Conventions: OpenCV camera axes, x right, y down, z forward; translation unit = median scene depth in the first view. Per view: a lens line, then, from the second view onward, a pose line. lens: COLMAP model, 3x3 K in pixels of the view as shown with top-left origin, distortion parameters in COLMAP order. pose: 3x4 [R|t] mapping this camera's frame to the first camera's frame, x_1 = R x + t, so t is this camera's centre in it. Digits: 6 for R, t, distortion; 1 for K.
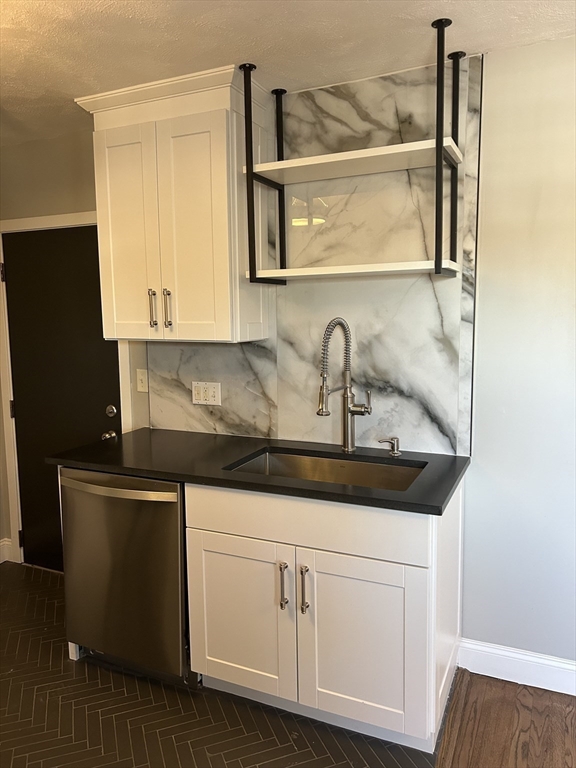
lens RADIAL K [[571.5, 0, 284.5], [0, 571.5, 381.8], [0, 0, 1]] dist [0.070945, -0.104949]
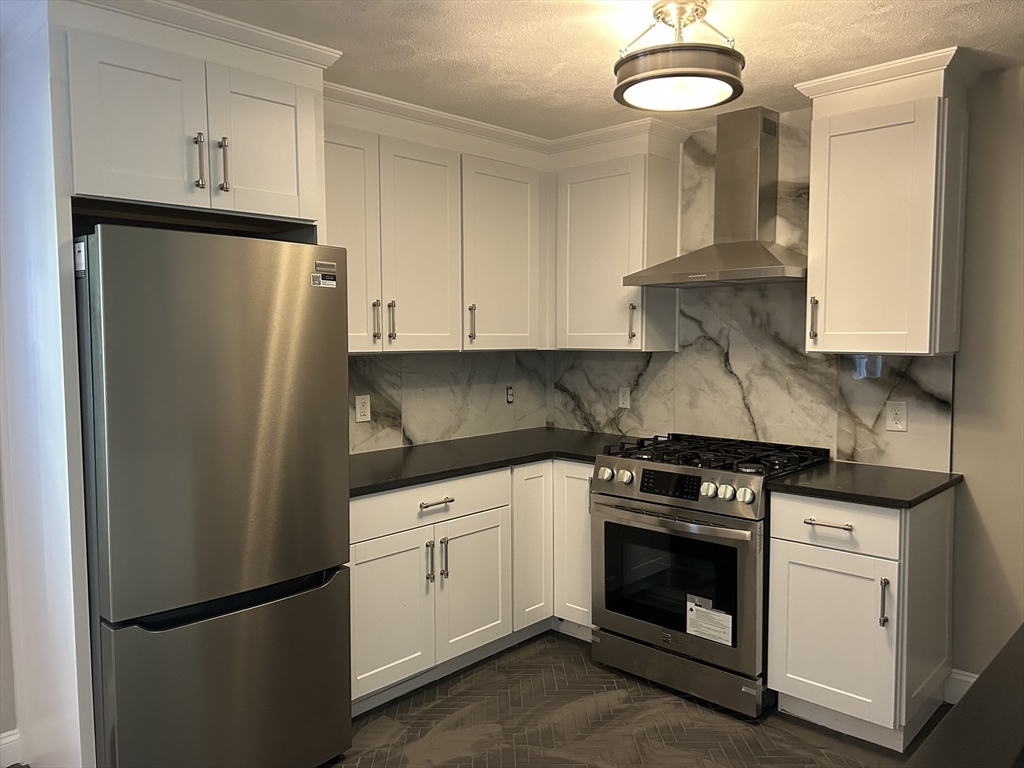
lens RADIAL K [[762.0, 0, 505.4], [0, 762.0, 383.1], [0, 0, 1]] dist [0.070945, -0.104949]
pose [[-0.328761, 0.075188, -0.941415, 0.701053], [-0.108731, 0.987184, 0.116814, -0.178819], [0.938133, 0.140765, -0.316373, 1.505489]]
